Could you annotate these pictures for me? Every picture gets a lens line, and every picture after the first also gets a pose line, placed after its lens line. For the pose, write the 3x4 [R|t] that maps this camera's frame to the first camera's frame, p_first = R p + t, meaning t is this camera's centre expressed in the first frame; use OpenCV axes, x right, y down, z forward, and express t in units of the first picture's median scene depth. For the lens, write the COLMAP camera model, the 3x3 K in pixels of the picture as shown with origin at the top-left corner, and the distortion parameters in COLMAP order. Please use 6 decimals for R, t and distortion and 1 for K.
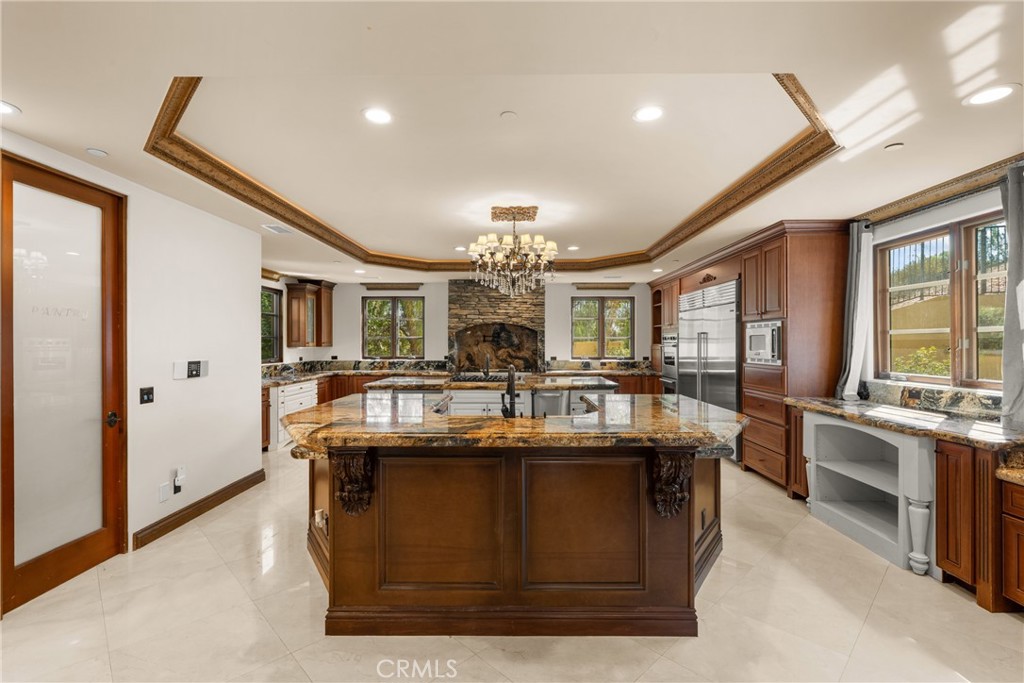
lens RADIAL K [[462.4, 0, 512.0], [0, 462.4, 341.5], [0, 0, 1]] dist [-0.001872, -0.000276]
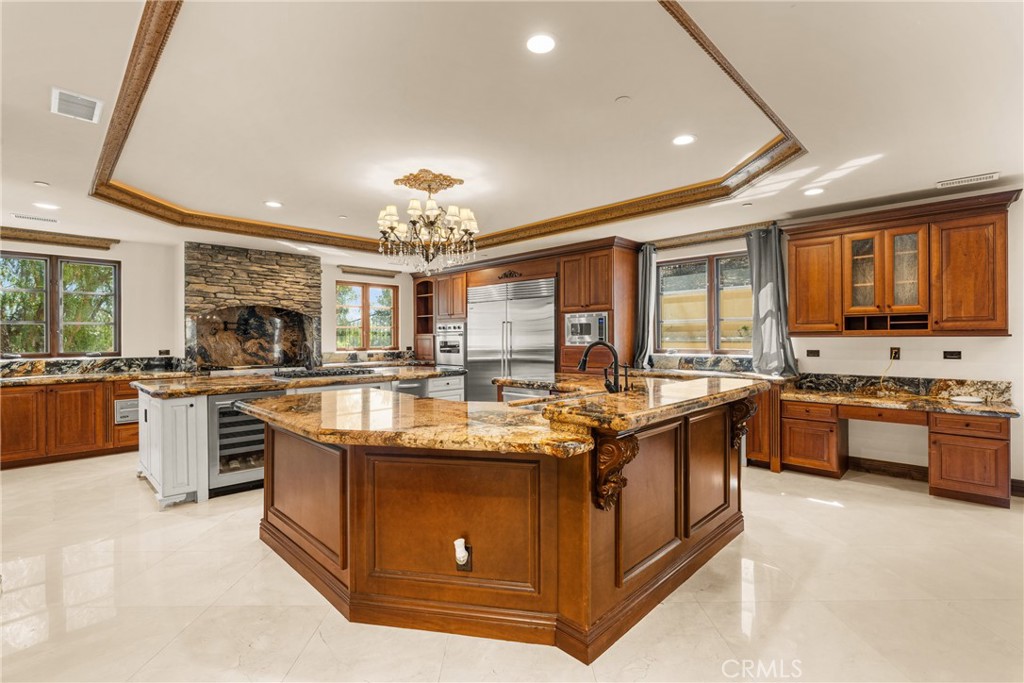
lens RADIAL K [[466.8, 0, 512.3], [0, 466.8, 336.2], [0, 0, 1]] dist [-0.002170, -0.000201]
pose [[0.693268, -0.000215, 0.720680, -0.305923], [0.003060, 0.999992, -0.002645, 0.014747], [-0.720673, 0.004040, 0.693263, 0.147082]]
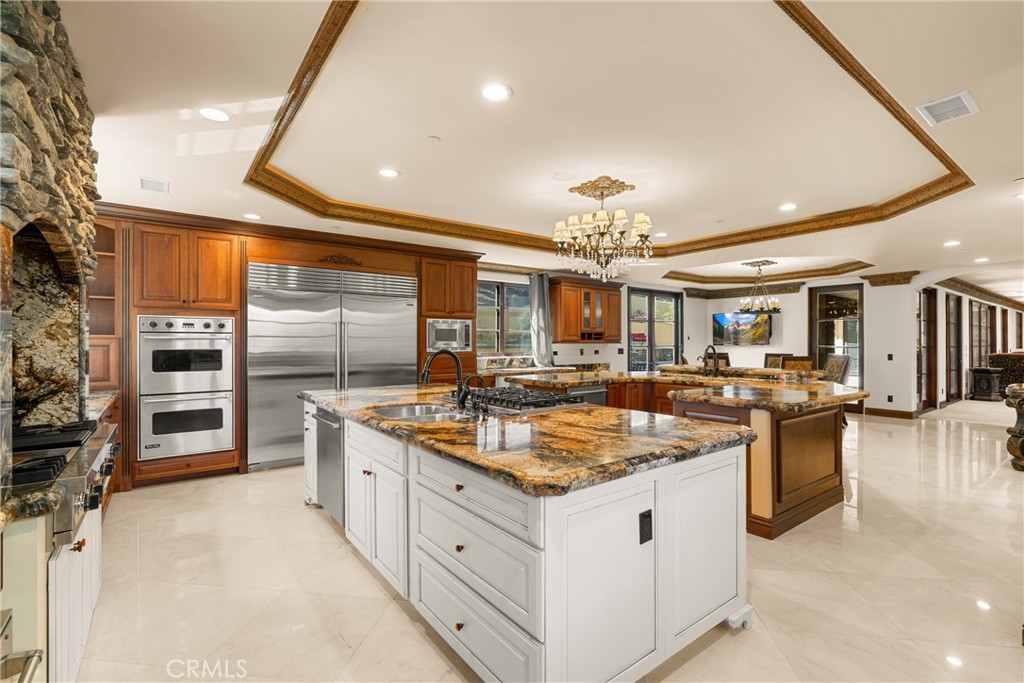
lens RADIAL K [[468.2, 0, 515.2], [0, 468.2, 343.4], [0, 0, 1]] dist [-0.004198, -0.000341]
pose [[-0.616733, -0.001307, 0.787171, -0.348934], [-0.001194, 0.999999, 0.000725, 0.014412], [-0.787171, -0.000493, -0.616734, 0.966788]]
